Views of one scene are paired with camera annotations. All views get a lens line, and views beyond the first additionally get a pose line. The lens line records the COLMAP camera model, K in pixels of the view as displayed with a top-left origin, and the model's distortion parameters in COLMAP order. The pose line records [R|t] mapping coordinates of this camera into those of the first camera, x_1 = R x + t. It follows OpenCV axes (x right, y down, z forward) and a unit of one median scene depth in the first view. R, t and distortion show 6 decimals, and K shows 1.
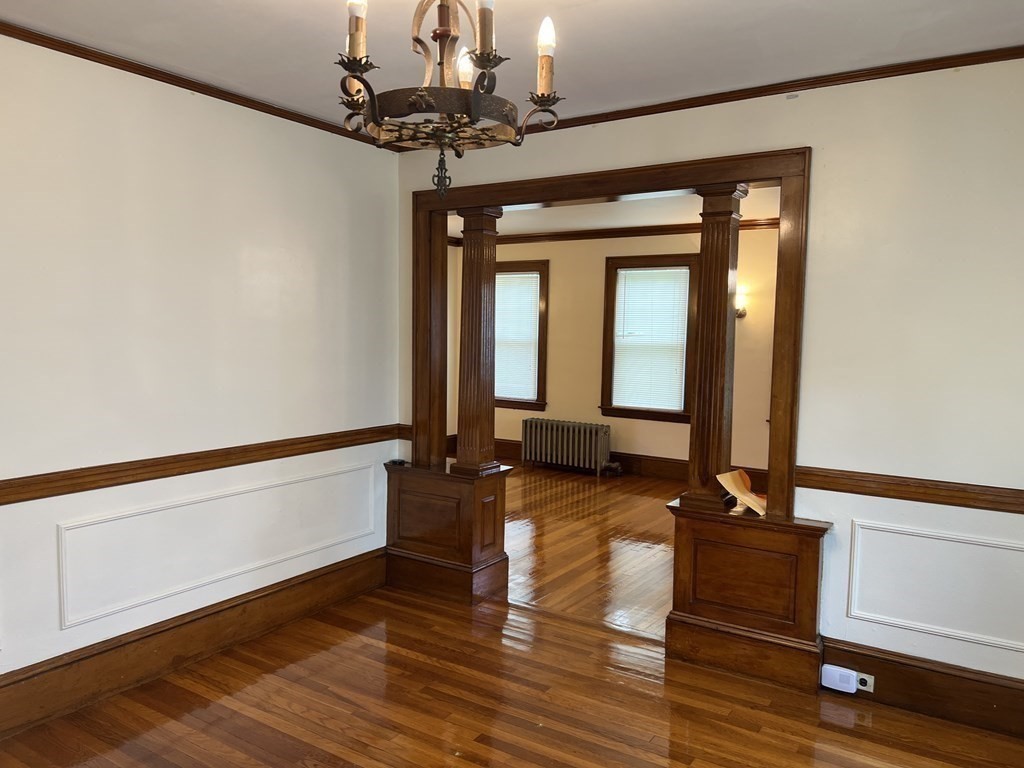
lens RADIAL K [[776.4, 0, 512.0], [0, 776.4, 384.0], [0, 0, 1]] dist [0.006301, 0.000429]
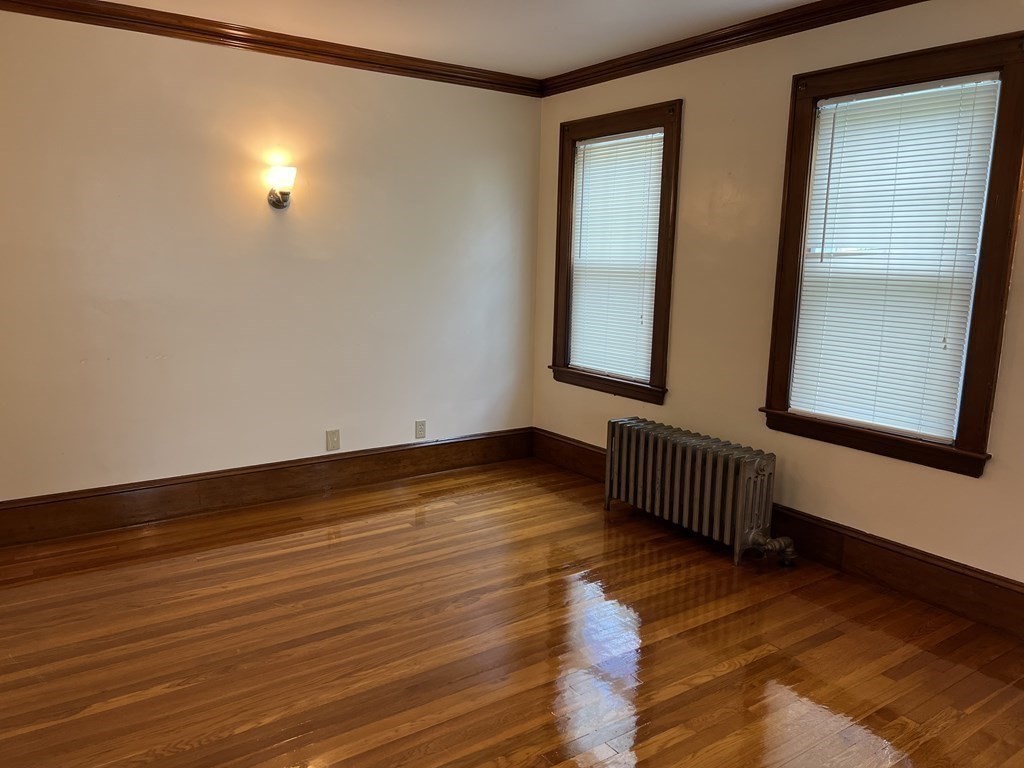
lens RADIAL K [[776.4, 0, 512.0], [0, 776.4, 384.0], [0, 0, 1]] dist [0.006301, 0.000429]
pose [[0.926406, 0.067034, -0.370511, 0.147076], [-0.036825, 0.995438, 0.088021, -0.021824], [0.374721, -0.067899, 0.924648, 0.514908]]
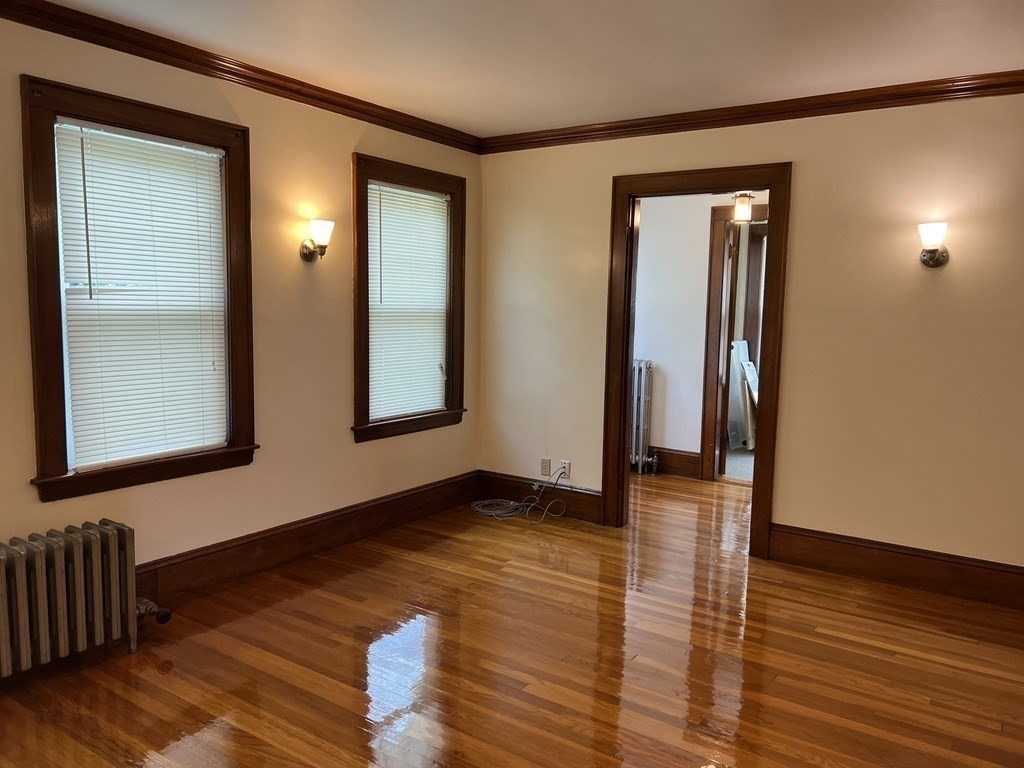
lens RADIAL K [[776.4, 0, 512.0], [0, 776.4, 384.0], [0, 0, 1]] dist [0.006301, 0.000429]
pose [[0.022978, -0.114727, 0.993131, -0.254044], [0.061387, 0.991681, 0.113139, -0.046490], [-0.997850, 0.058365, 0.029830, 0.764128]]
